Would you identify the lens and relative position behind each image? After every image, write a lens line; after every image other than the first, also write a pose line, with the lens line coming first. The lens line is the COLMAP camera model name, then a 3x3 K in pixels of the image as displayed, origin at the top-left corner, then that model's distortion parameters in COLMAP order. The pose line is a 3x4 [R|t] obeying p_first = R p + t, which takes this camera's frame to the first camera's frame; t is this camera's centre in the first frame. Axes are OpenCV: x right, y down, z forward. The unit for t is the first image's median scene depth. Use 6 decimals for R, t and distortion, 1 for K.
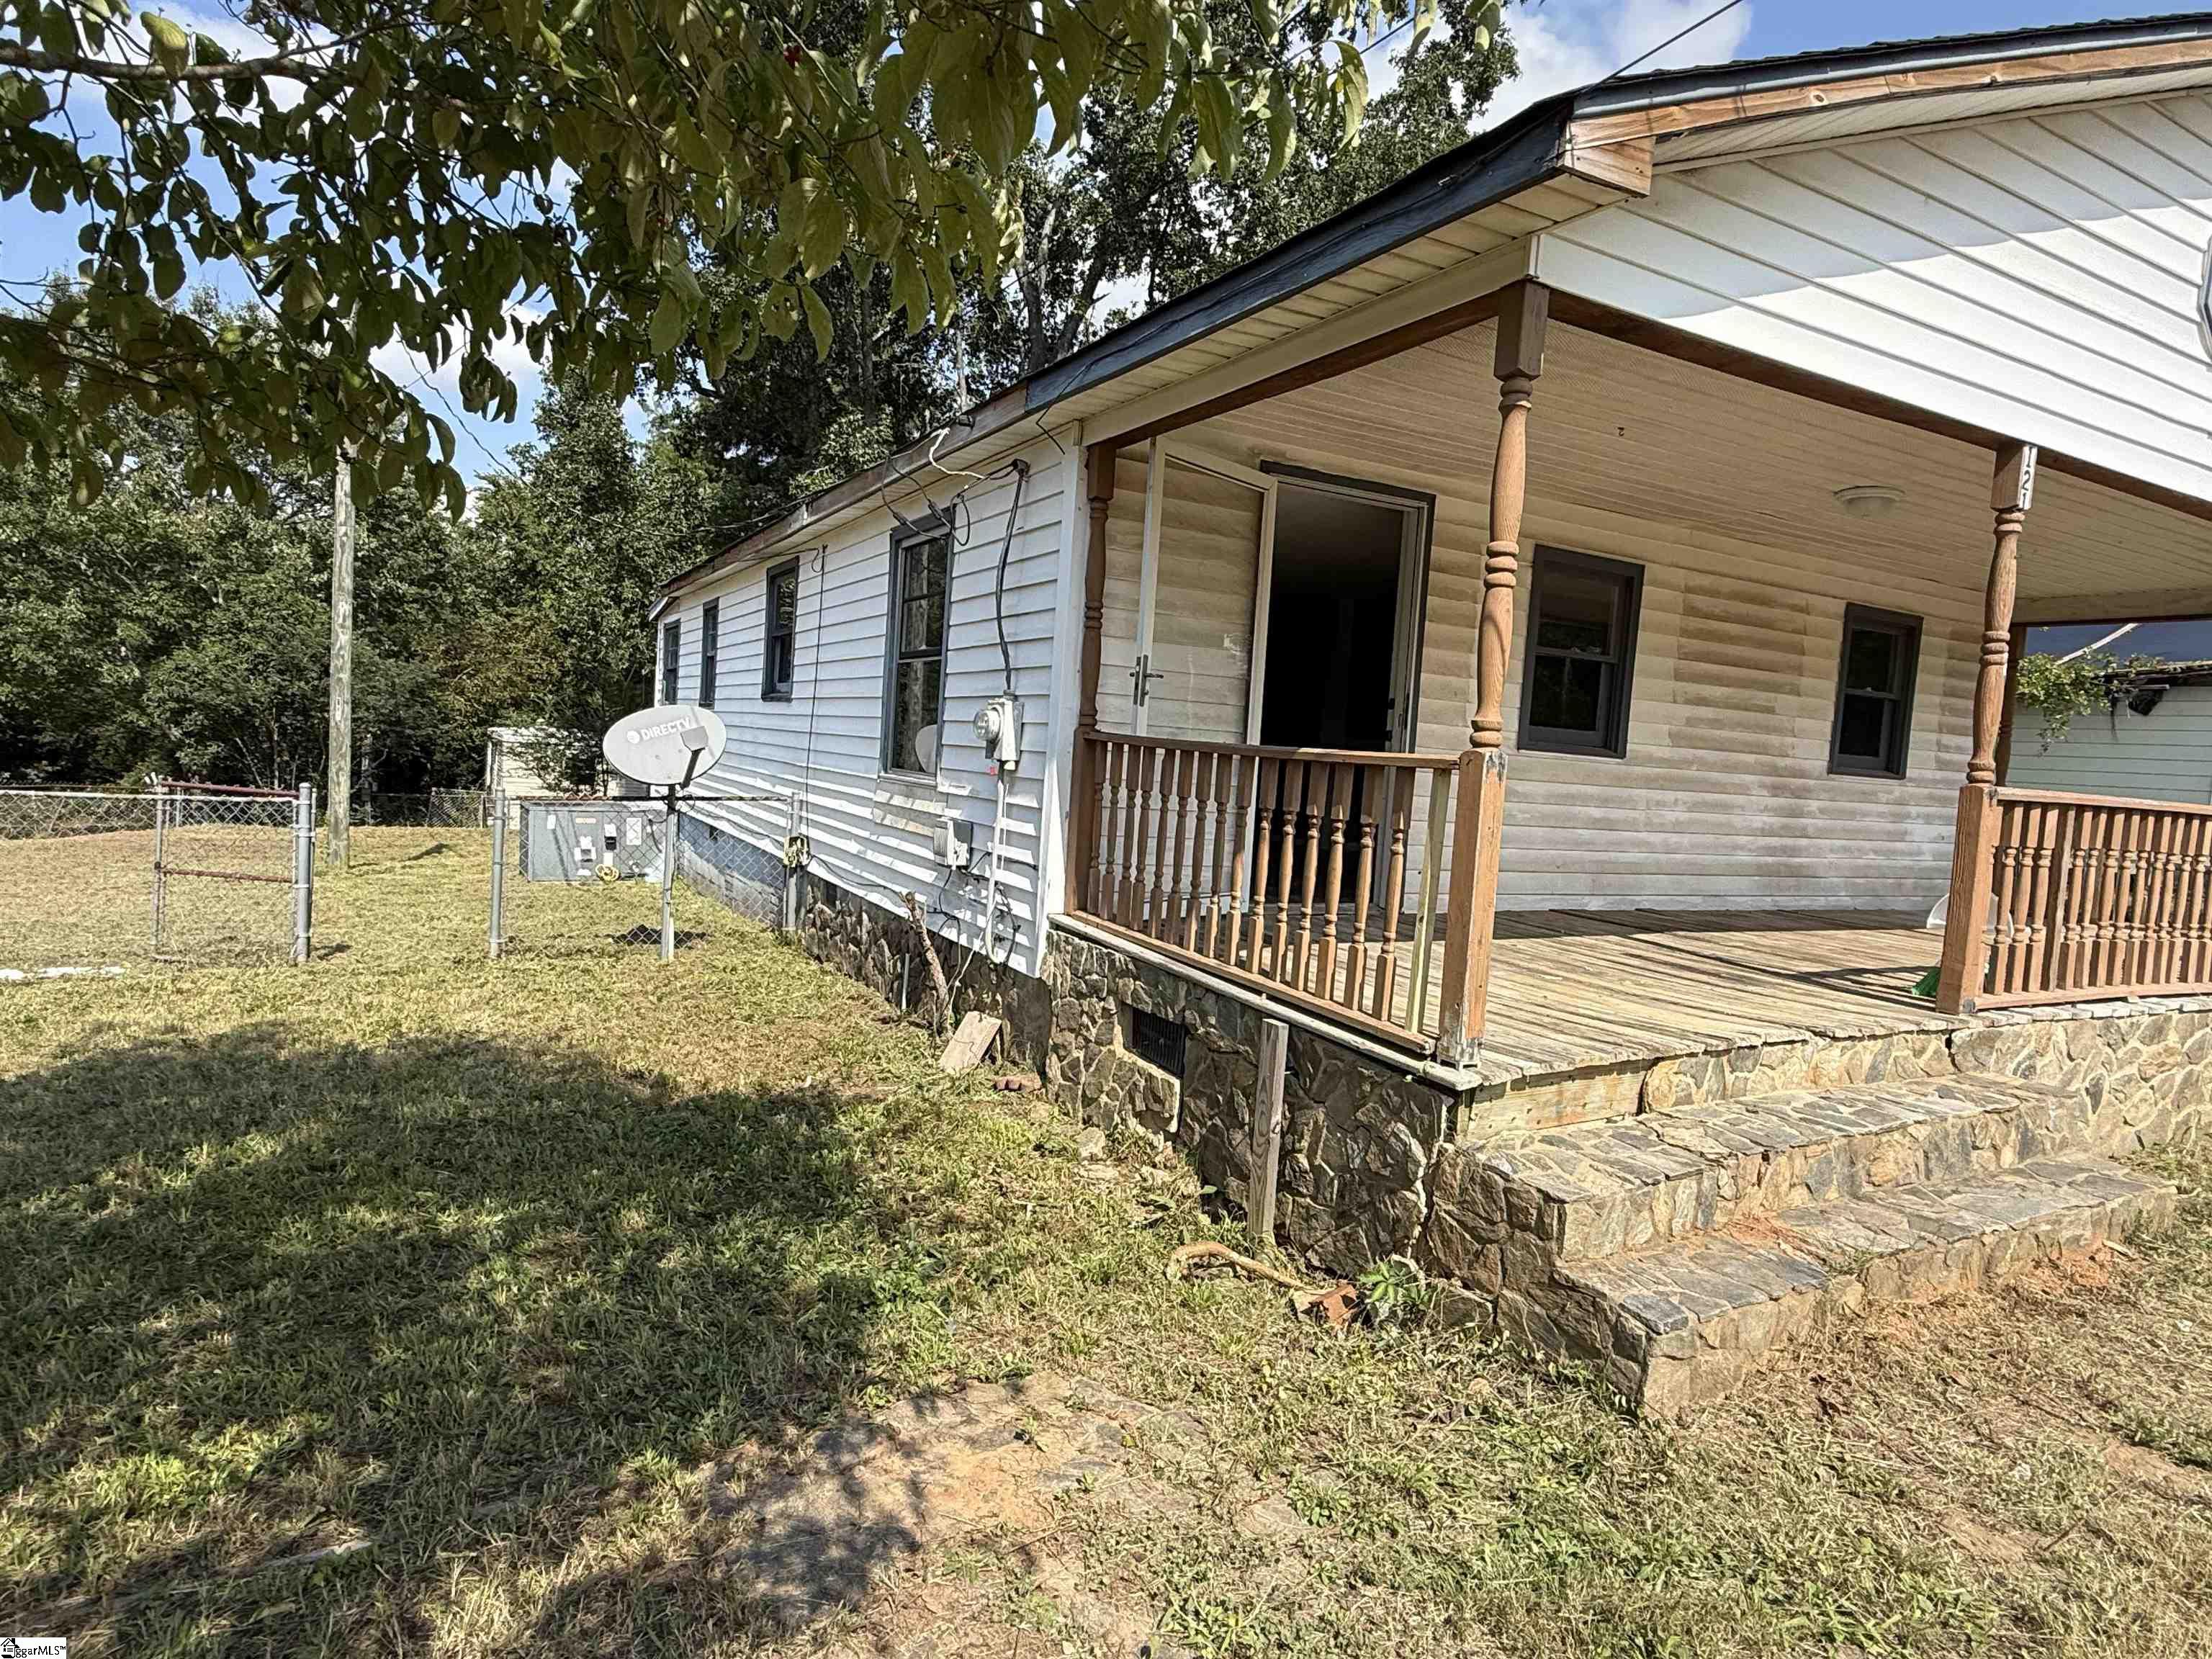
lens RADIAL K [[1233.2, 0, 1099.6], [0, 1233.2, 829.1], [0, 0, 1]] dist [-0.002289, -0.000116]
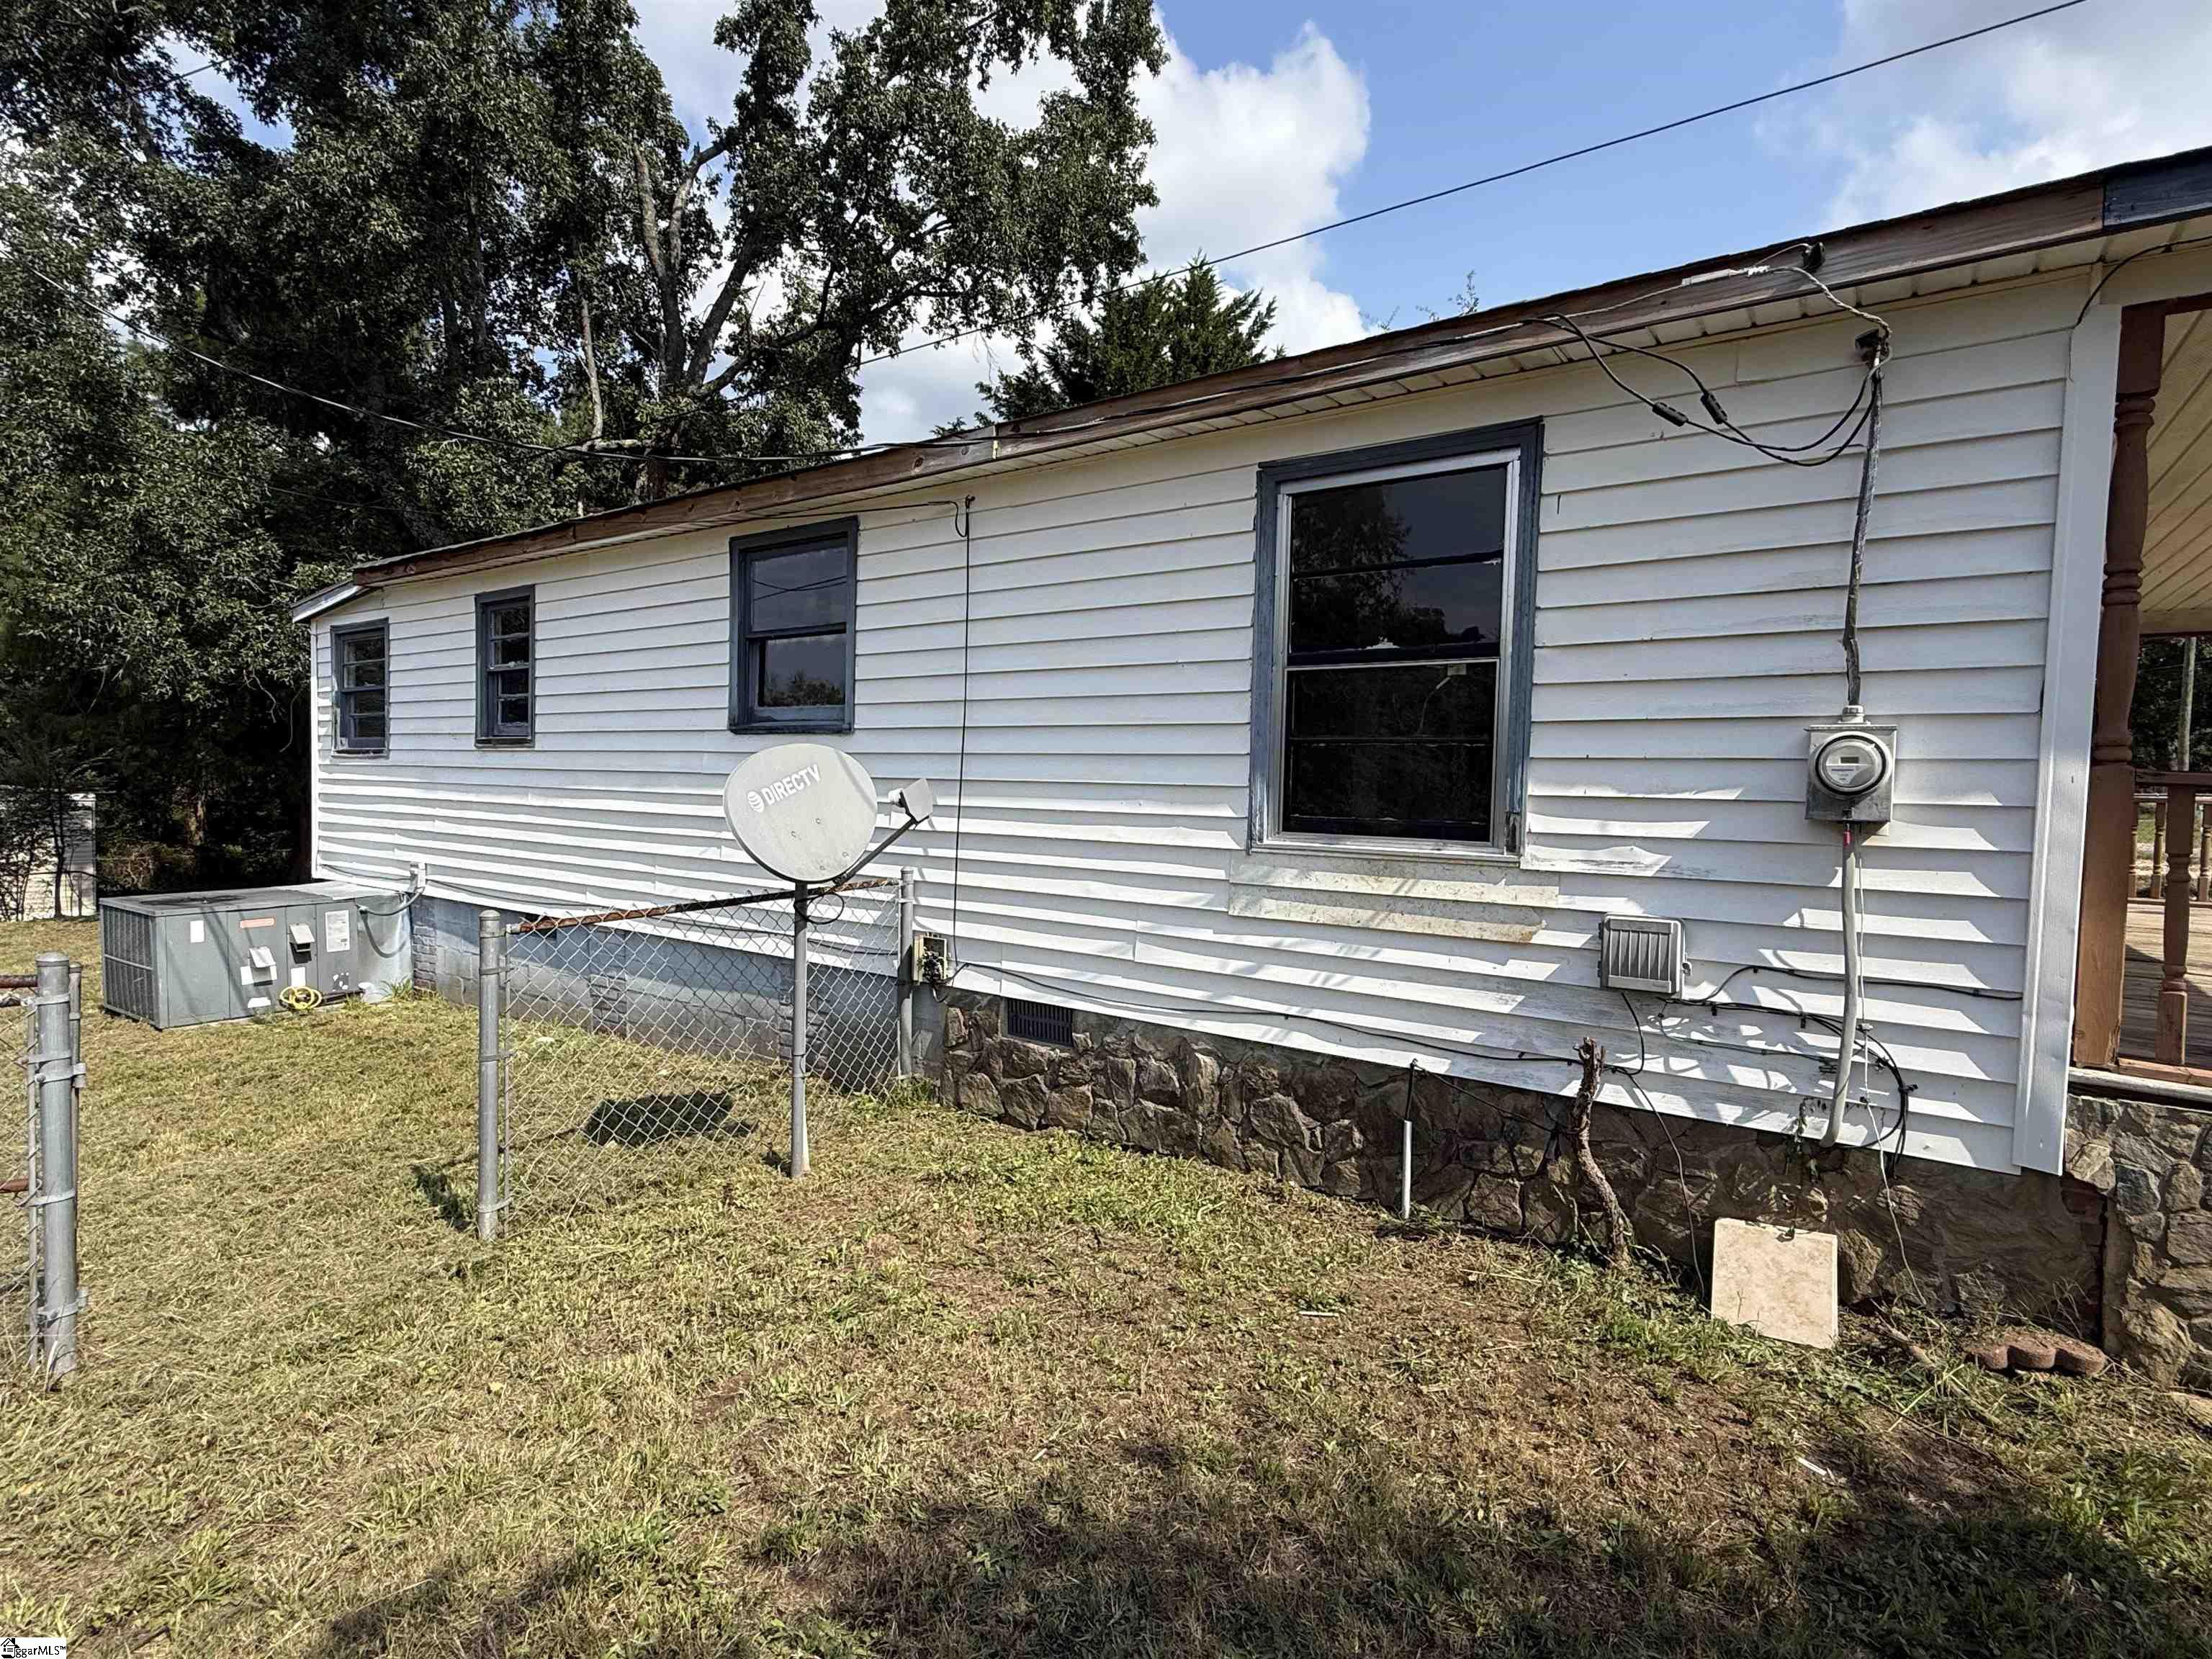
lens RADIAL K [[1090.2, 0, 1105.7], [0, 1090.2, 829.5], [0, 0, 1]] dist [-0.000337, 0.001422]
pose [[0.891218, -0.063446, 0.449117, -0.655908], [0.065017, 0.997813, 0.011941, -0.082205], [-0.448892, 0.018558, 0.893393, 0.674317]]
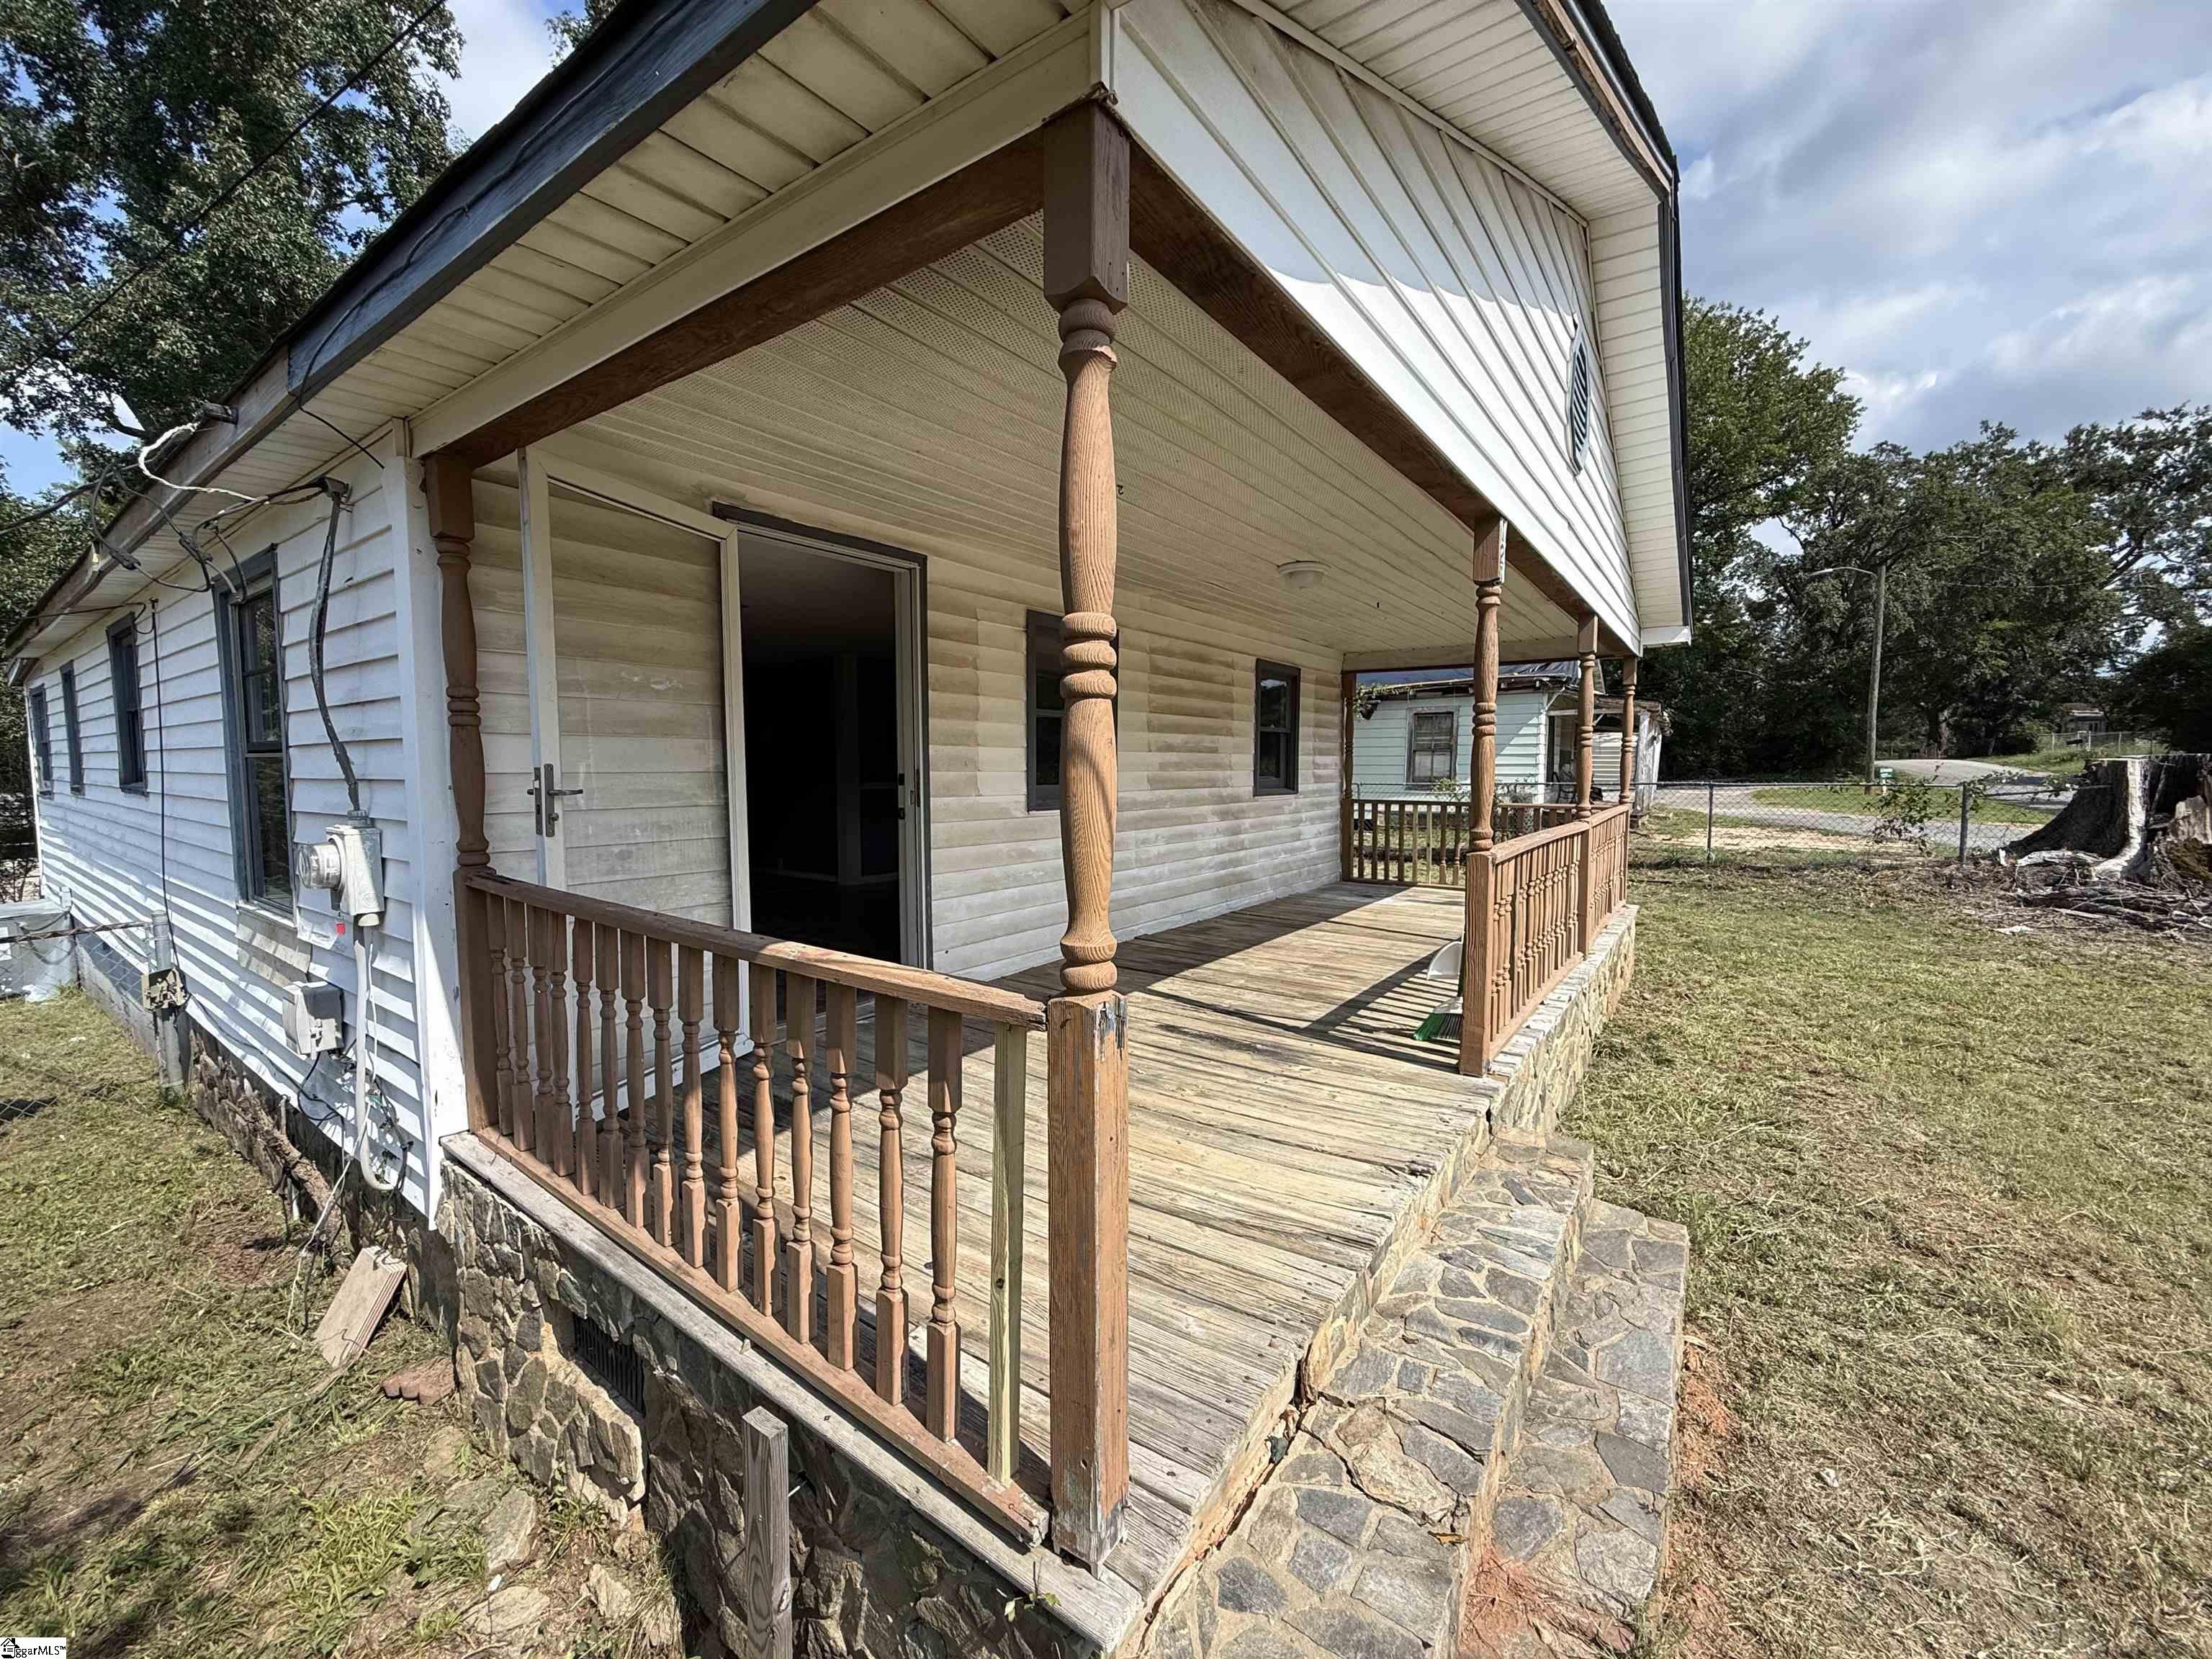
lens RADIAL K [[883.9, 0, 1102.4], [0, 883.9, 828.7], [0, 0, 1]] dist [-0.000858, 0.000302]
pose [[0.895965, -0.096010, 0.433623, 0.086720], [0.086880, 0.995380, 0.040877, -0.085951], [-0.435544, 0.001049, 0.900167, 0.361103]]
